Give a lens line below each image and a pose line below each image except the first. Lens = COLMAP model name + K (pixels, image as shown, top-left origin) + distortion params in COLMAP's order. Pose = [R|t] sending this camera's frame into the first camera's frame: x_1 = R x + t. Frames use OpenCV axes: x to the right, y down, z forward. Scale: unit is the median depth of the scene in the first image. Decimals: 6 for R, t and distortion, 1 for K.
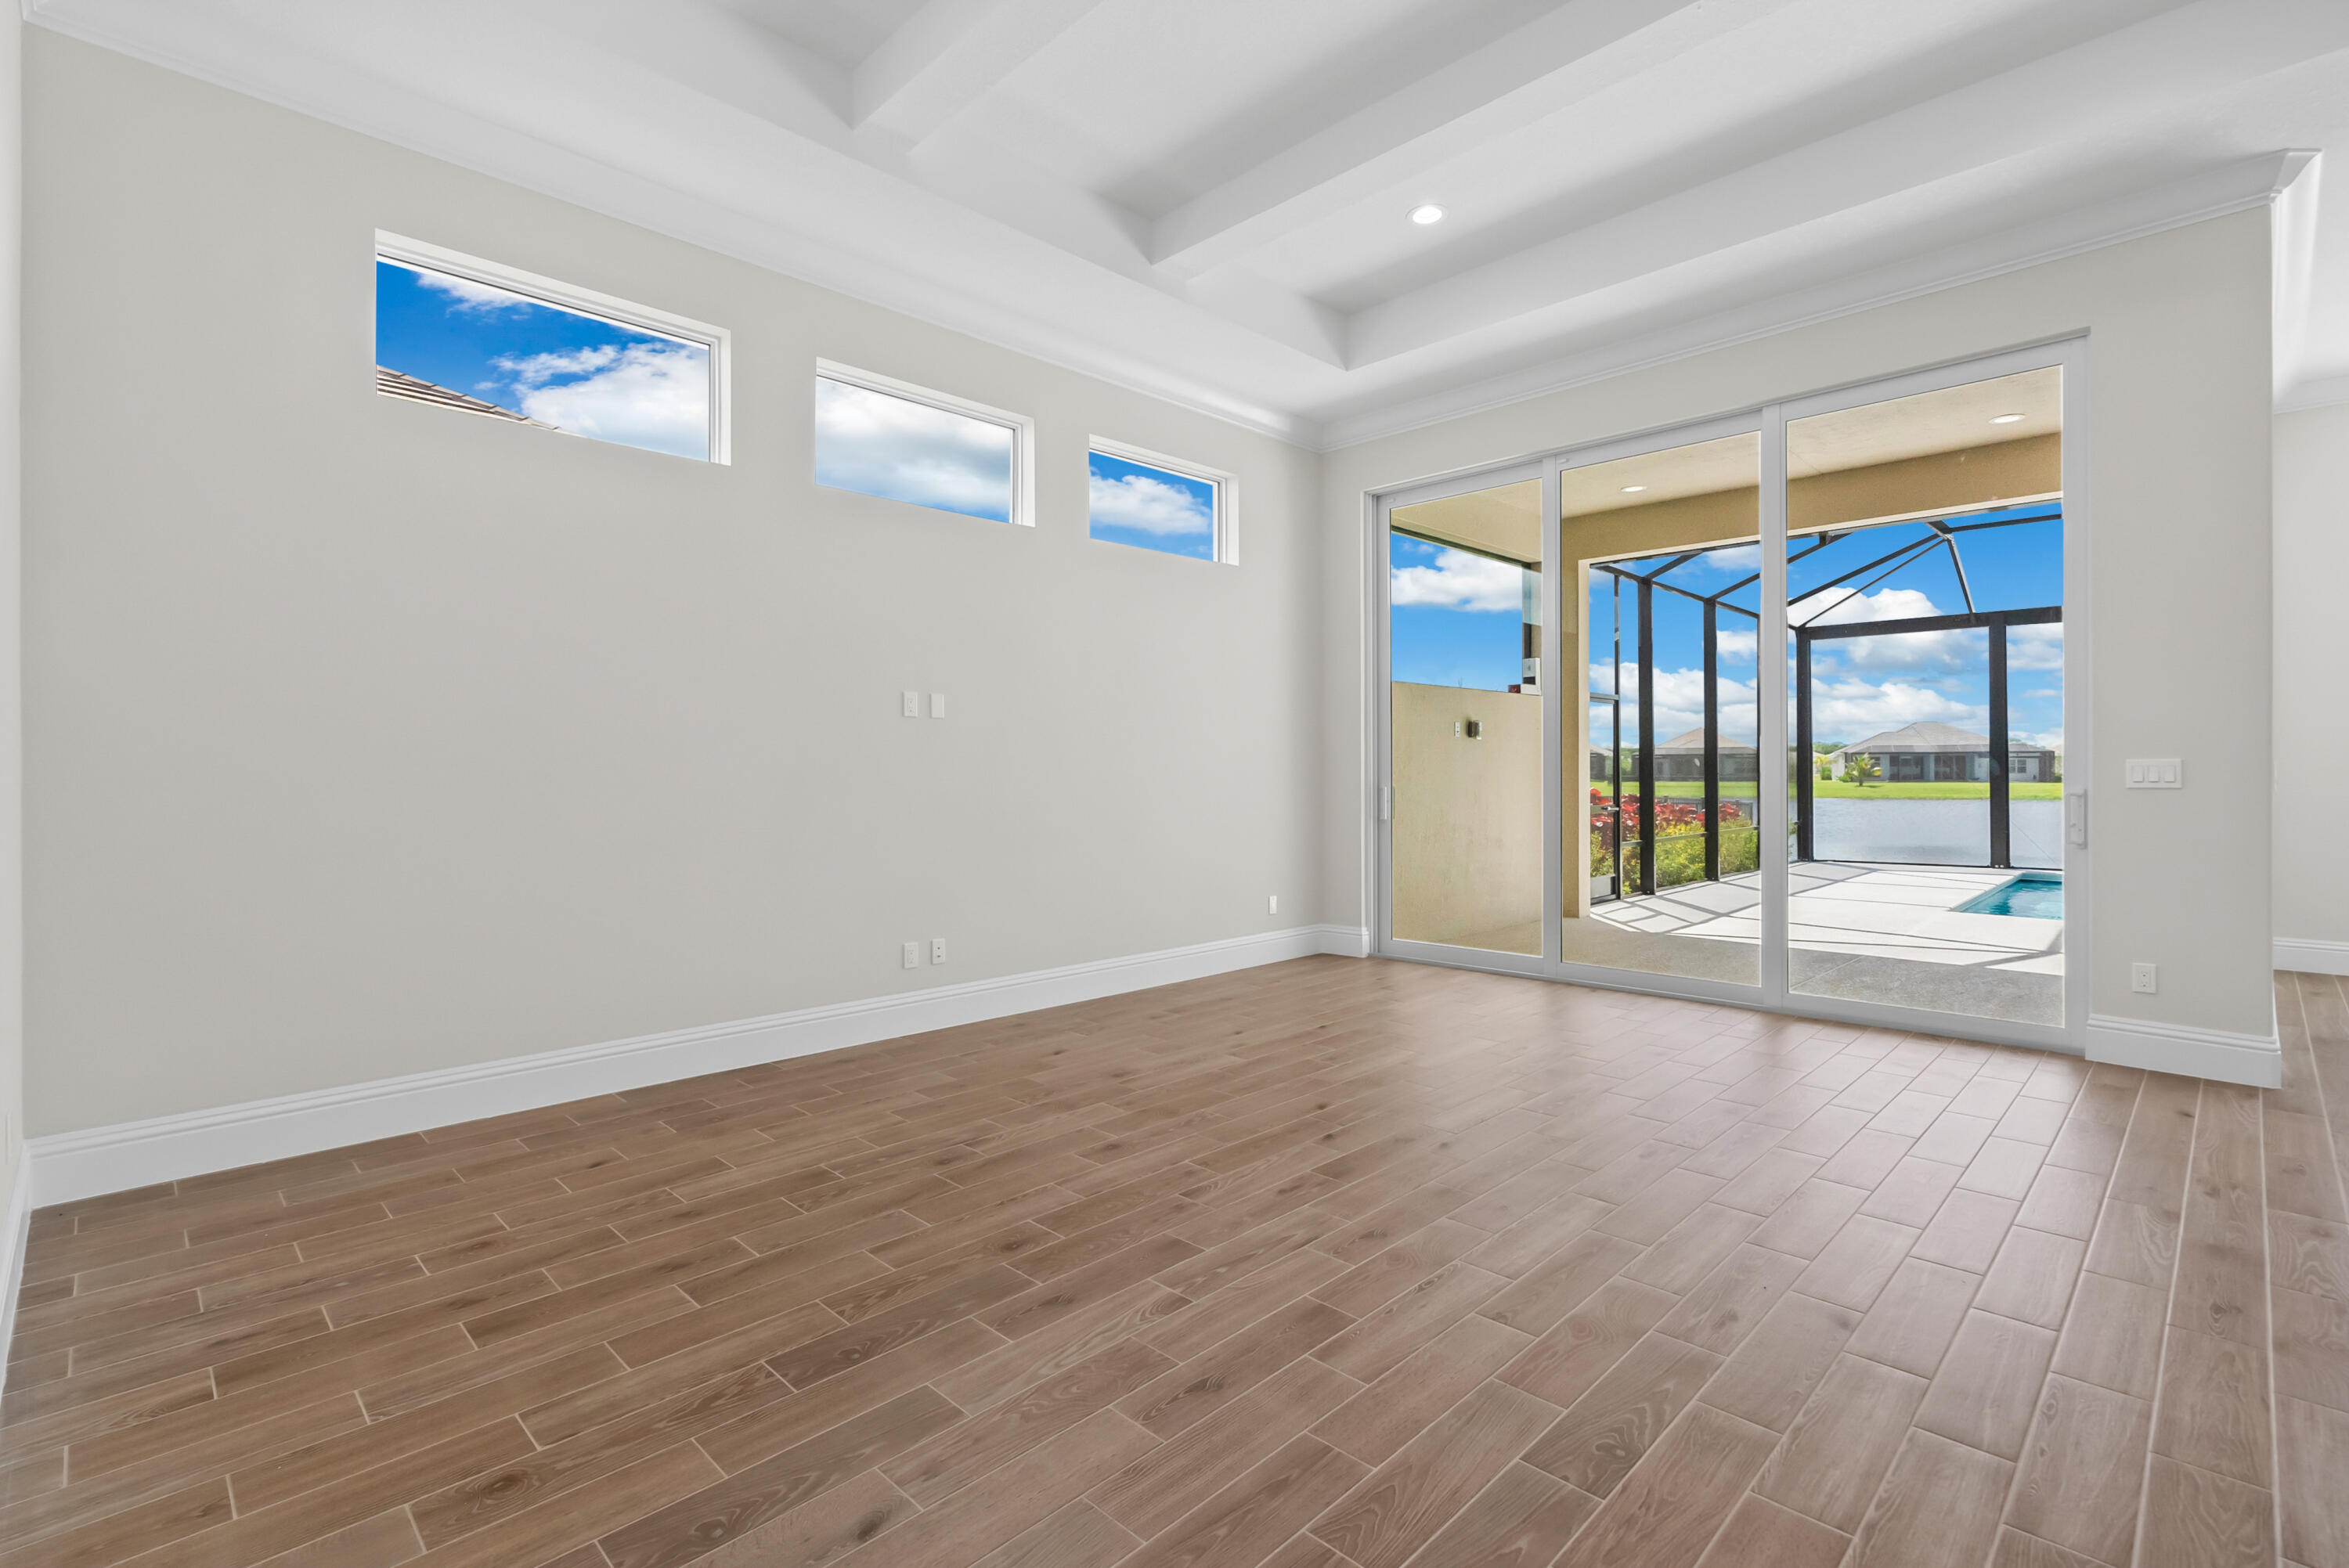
lens RADIAL K [[1075.5, 0, 1165.9], [0, 1075.5, 782.0], [0, 0, 1]] dist [-0.006761, 0.002958]
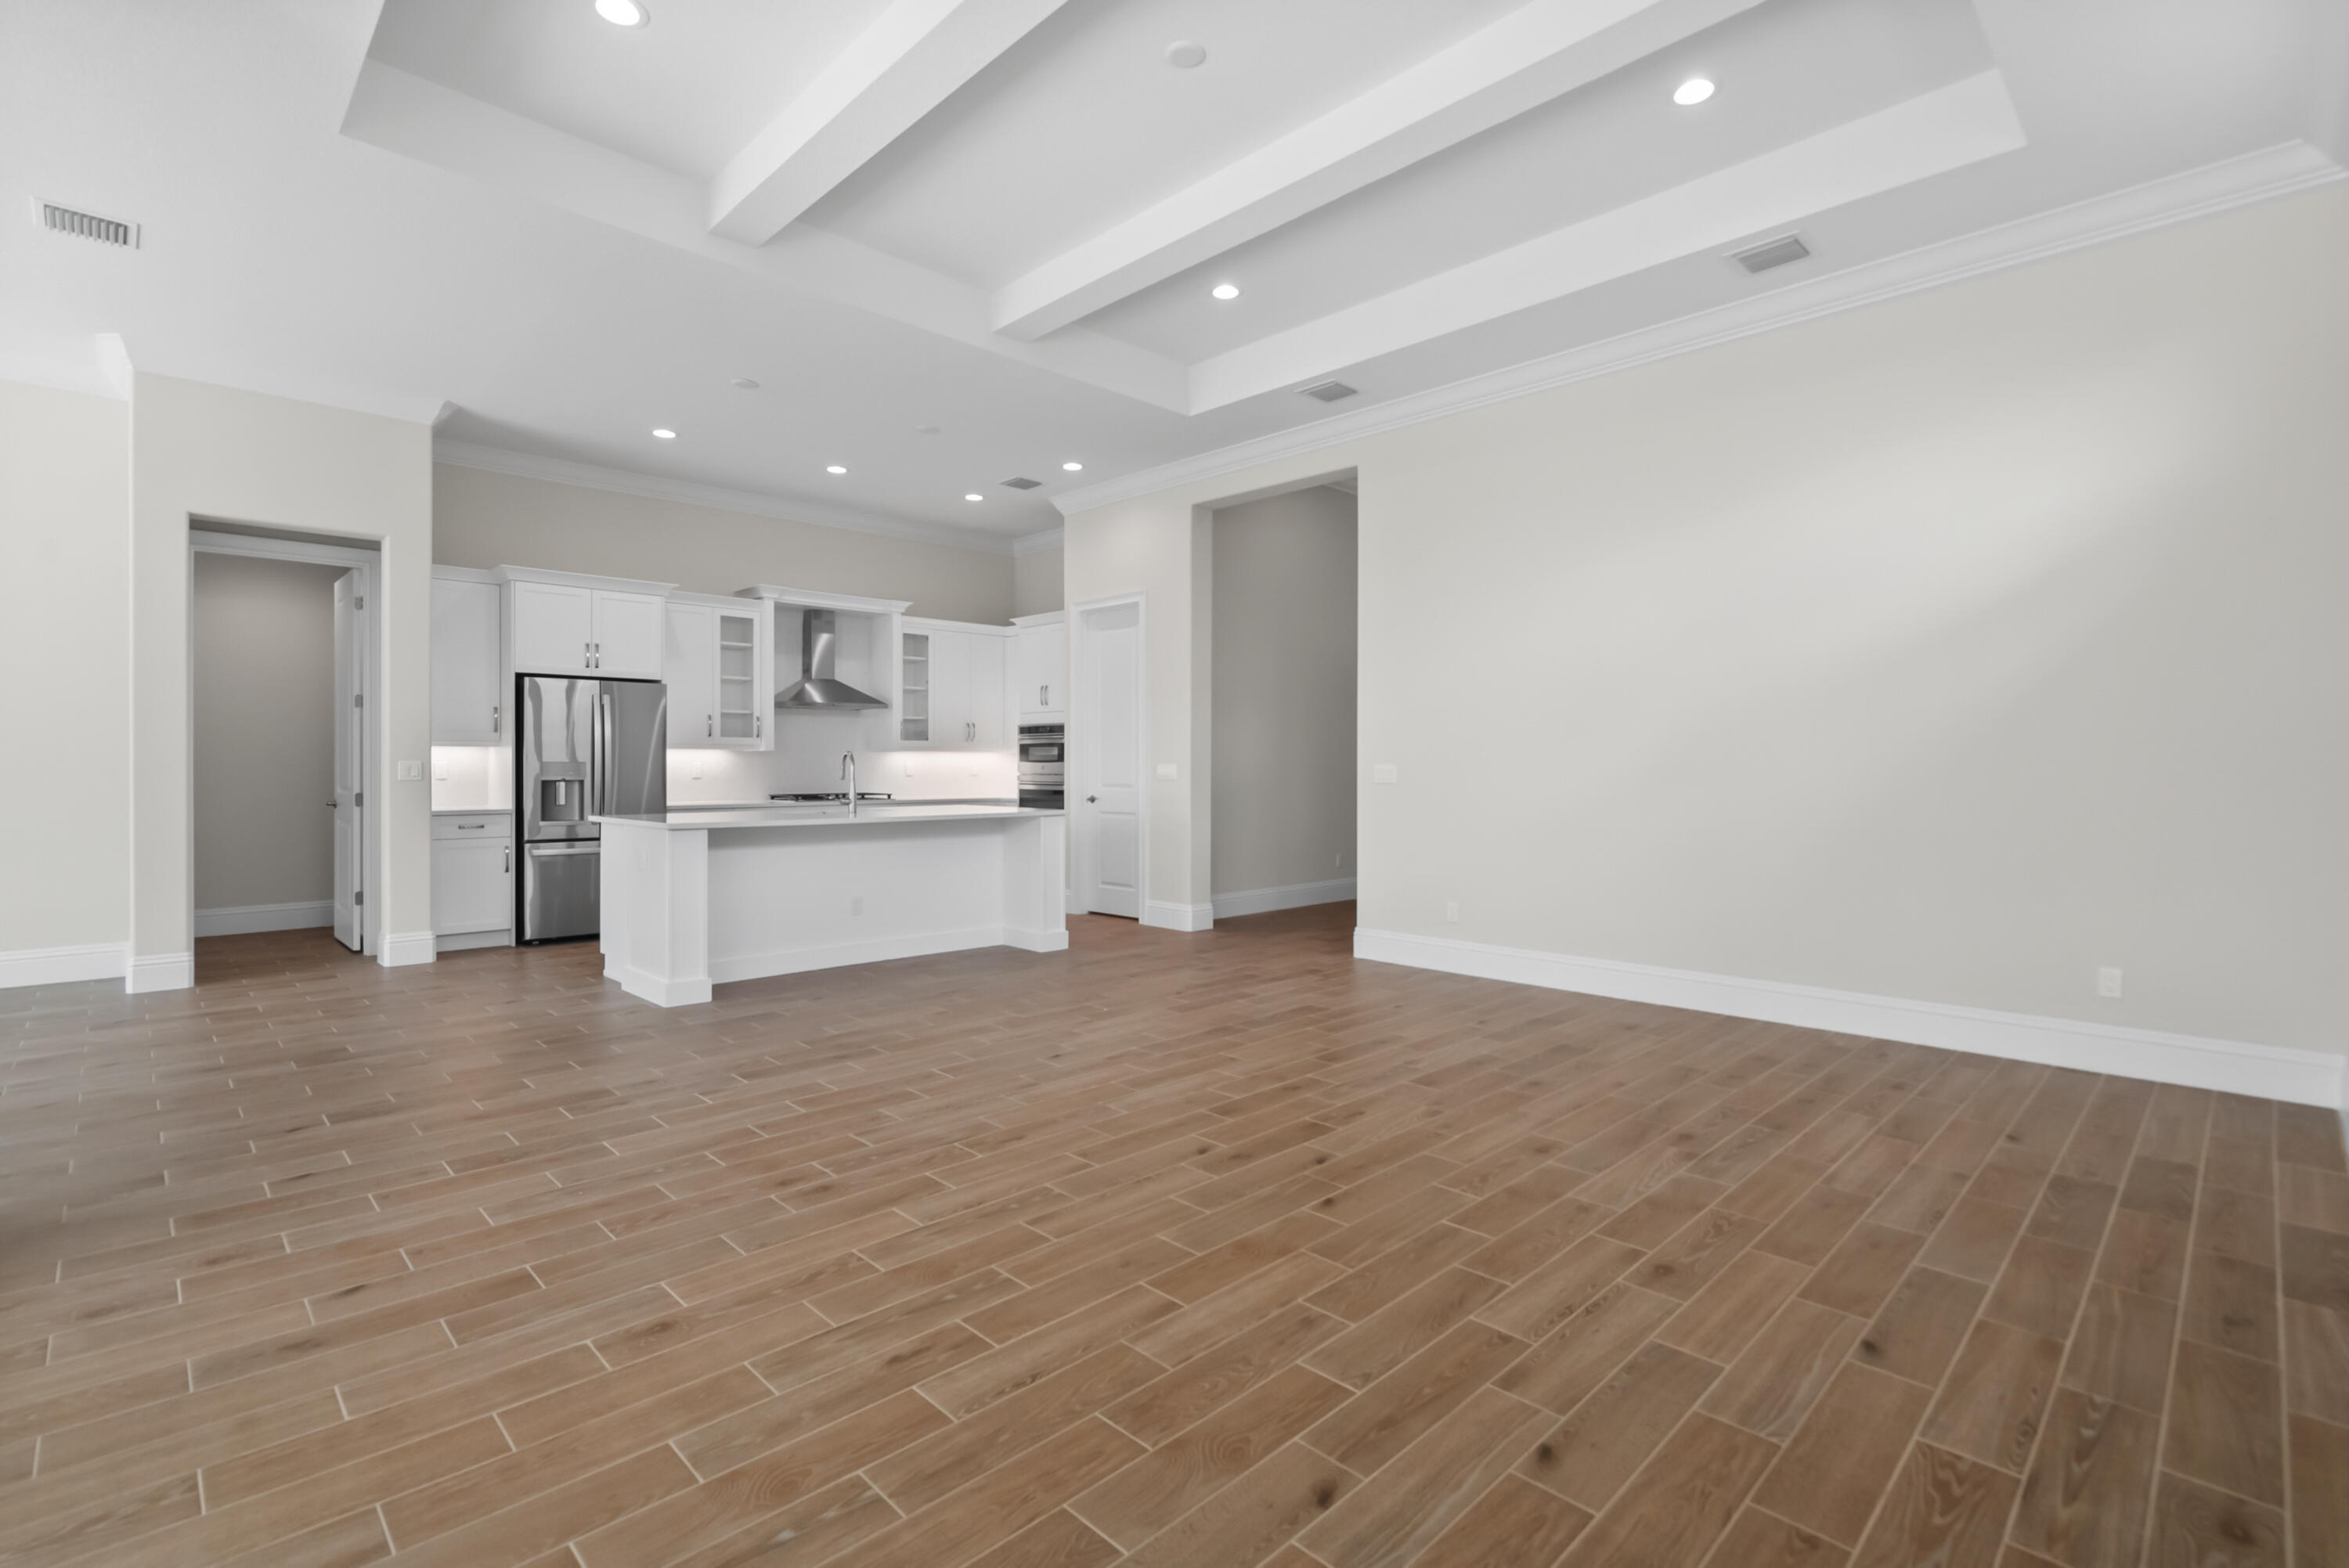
lens RADIAL K [[1075.5, 0, 1168.9], [0, 1075.5, 773.1], [0, 0, 1]] dist [-0.006761, 0.002958]
pose [[-0.999996, 0.000538, 0.002897, 0.225376], [0.000604, 0.999742, 0.022706, -0.020987], [-0.002884, 0.022708, -0.999738, 1.548072]]
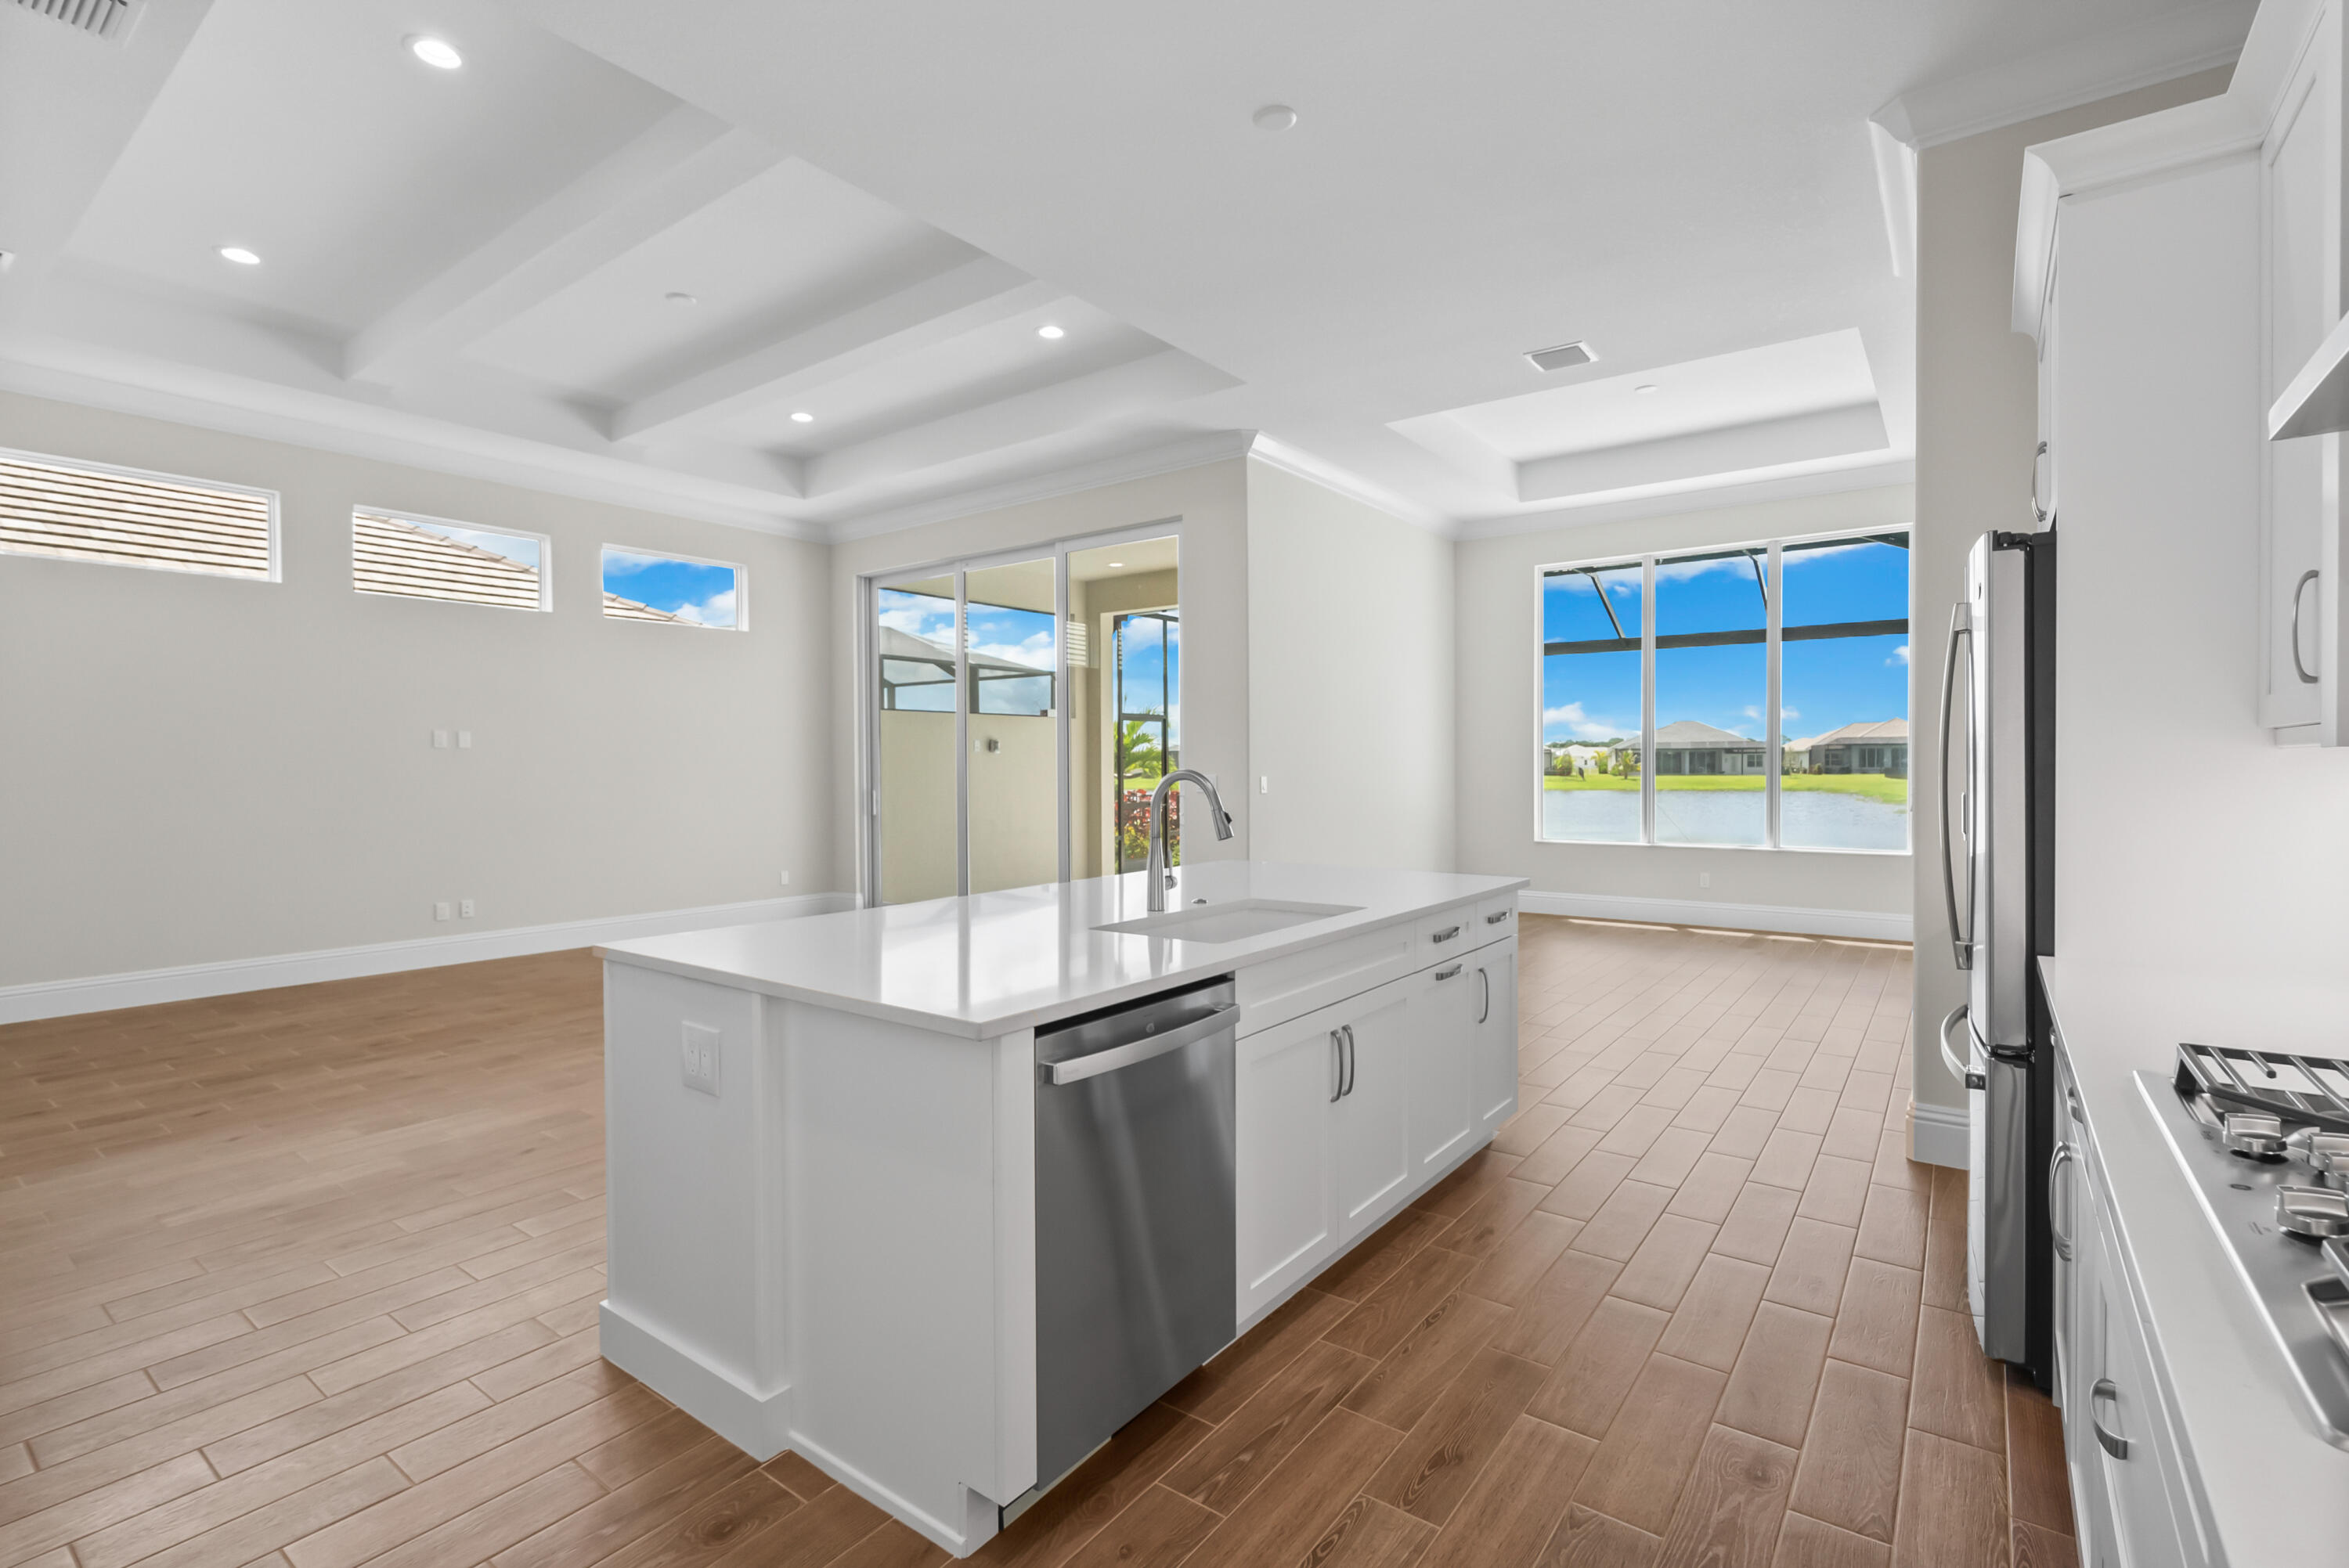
lens RADIAL K [[1075.5, 0, 1174.8], [0, 1075.5, 787.8], [0, 0, 1]] dist [-0.006761, 0.002958]
pose [[0.988710, -0.008744, 0.149588, 0.597107], [0.007543, 0.999935, 0.008592, -0.013053], [-0.149653, -0.007367, 0.988711, -0.659998]]
